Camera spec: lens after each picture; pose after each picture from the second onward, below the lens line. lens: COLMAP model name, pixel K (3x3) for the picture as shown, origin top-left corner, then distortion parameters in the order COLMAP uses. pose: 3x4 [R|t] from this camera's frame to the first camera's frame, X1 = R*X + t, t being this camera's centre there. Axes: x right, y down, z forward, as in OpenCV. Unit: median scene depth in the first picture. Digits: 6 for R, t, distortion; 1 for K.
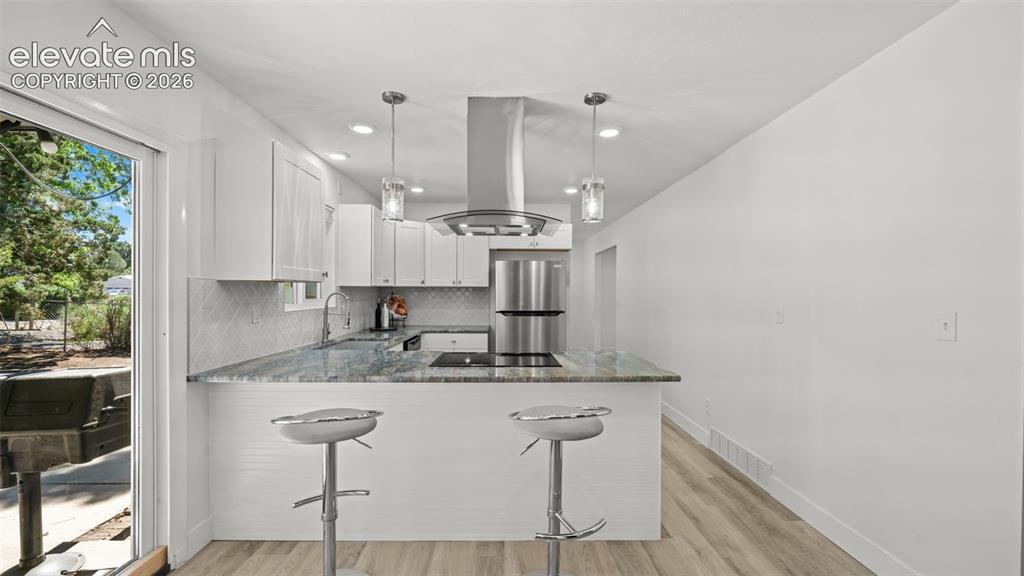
lens RADIAL K [[414.7, 0, 509.5], [0, 414.7, 295.6], [0, 0, 1]] dist [-0.000517, -0.000086]
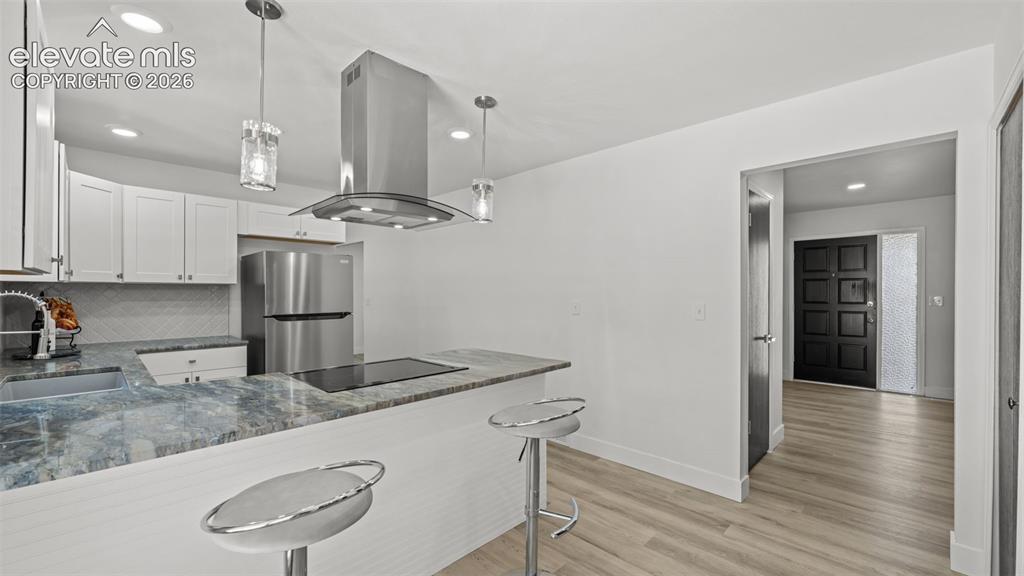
lens RADIAL K [[414.7, 0, 507.0], [0, 414.7, 291.6], [0, 0, 1]] dist [-0.000517, -0.000086]
pose [[0.709805, -0.001779, 0.704396, -0.254069], [0.005521, 0.999980, -0.003038, -0.002795], [-0.704376, 0.006045, 0.709801, 0.128104]]
